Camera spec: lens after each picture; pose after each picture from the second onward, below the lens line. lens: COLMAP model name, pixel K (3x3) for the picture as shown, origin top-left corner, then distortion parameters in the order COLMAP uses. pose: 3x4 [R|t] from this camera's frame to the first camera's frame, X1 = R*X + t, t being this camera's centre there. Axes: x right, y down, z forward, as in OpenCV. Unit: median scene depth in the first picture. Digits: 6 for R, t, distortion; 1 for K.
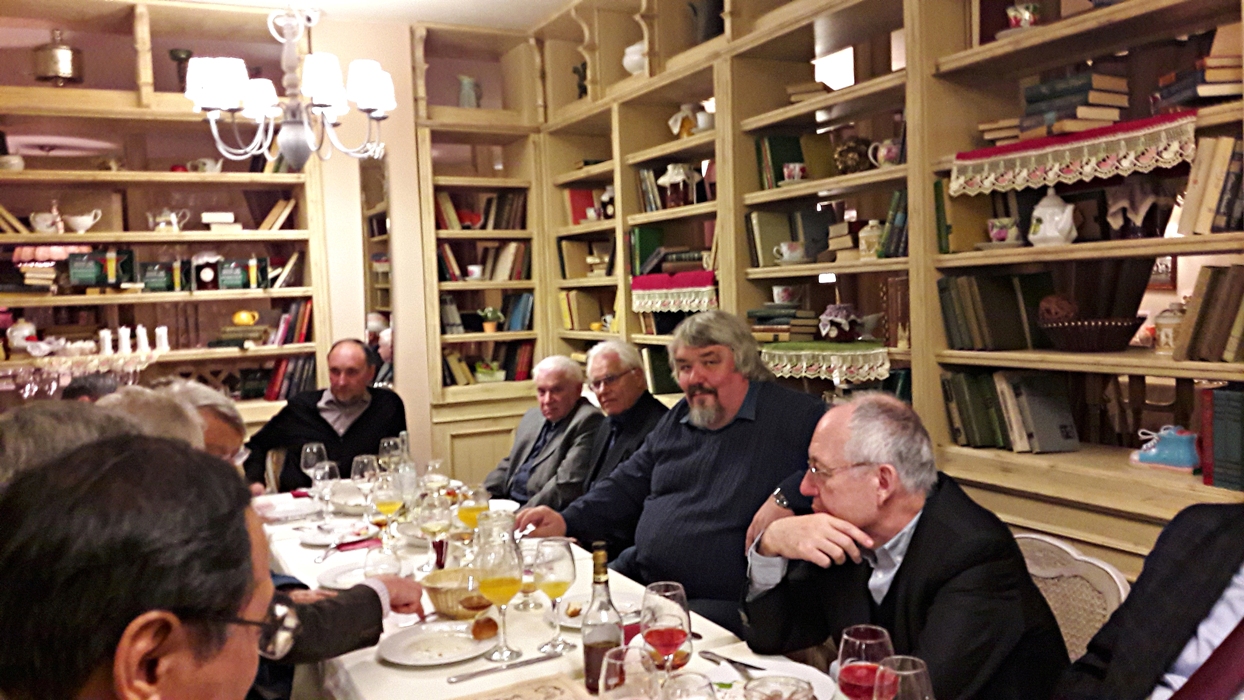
lens RADIAL K [[1070.3, 0, 624.6], [0, 1070.3, 364.5], [0, 0, 1]] dist [0.004618, -0.007263]
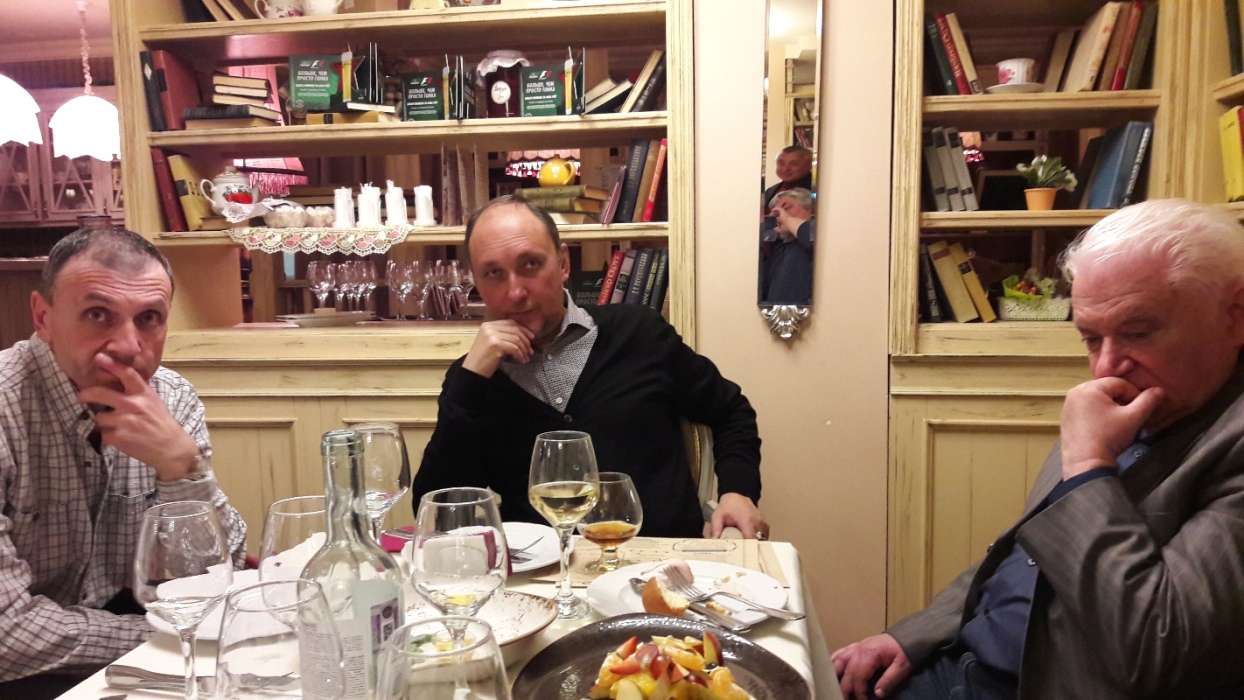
lens RADIAL K [[1048.9, 0, 622.5], [0, 1048.9, 388.6], [0, 0, 1]] dist [0.012490, -0.017200]
pose [[0.825607, 0.094586, -0.556261, -0.016889], [-0.061265, 0.995048, 0.078267, 0.022717], [0.560909, -0.030538, 0.827314, 0.561984]]
